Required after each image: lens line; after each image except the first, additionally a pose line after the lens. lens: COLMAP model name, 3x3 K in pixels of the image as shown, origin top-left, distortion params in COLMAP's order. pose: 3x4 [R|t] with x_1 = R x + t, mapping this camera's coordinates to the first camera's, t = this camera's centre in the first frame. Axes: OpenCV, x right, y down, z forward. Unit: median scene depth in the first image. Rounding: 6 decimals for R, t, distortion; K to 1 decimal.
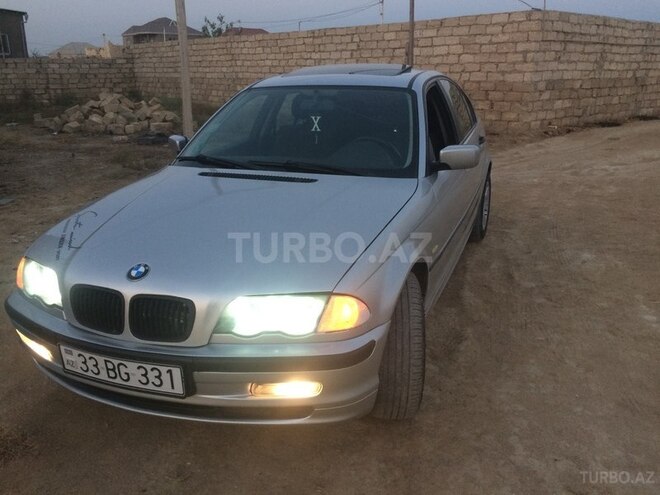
lens RADIAL K [[603.8, 0, 330.0], [0, 603.8, 247.5], [0, 0, 1]] dist [-0.007440, -0.028572]
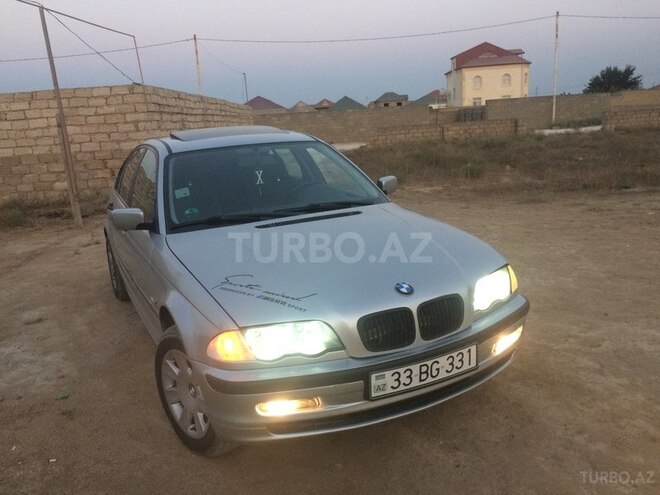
lens RADIAL K [[603.8, 0, 330.0], [0, 603.8, 247.5], [0, 0, 1]] dist [-0.007440, -0.028572]
pose [[0.641085, -0.174947, 0.747264, -0.293614], [0.260501, 0.965470, 0.002547, -0.018068], [-0.721907, 0.193030, 0.664522, 0.069937]]
